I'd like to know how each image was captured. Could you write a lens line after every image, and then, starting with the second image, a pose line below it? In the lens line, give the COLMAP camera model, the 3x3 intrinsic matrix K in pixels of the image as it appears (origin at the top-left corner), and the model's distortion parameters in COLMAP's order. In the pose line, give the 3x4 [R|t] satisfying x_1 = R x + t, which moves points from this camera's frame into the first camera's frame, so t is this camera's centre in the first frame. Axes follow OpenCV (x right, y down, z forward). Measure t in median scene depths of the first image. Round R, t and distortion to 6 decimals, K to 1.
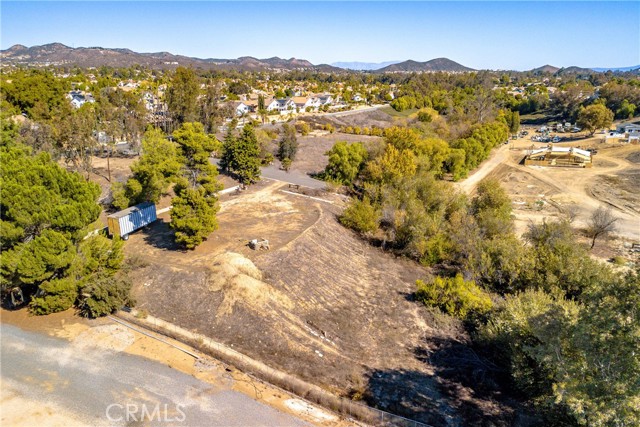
lens RADIAL K [[469.0, 0, 320.0], [0, 469.0, 213.5], [0, 0, 1]] dist [0.086181, -0.095492]
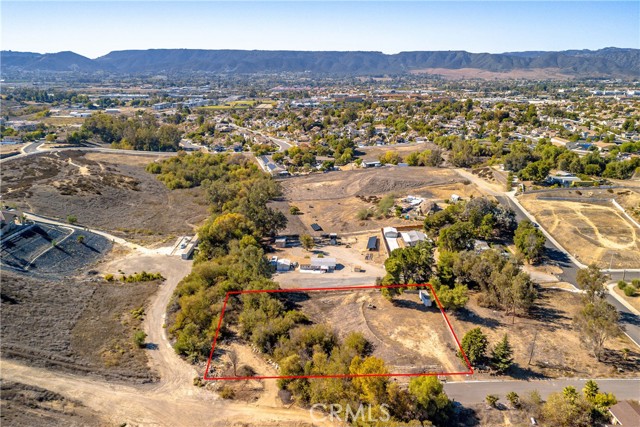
lens RADIAL K [[469.0, 0, 320.0], [0, 469.0, 213.5], [0, 0, 1]] dist [0.086181, -0.095492]
pose [[-0.895826, 0.124428, -0.426630, 1.163274], [-0.131473, 0.842829, 0.521876, -1.687661], [0.424512, 0.523600, -0.738669, 2.559200]]
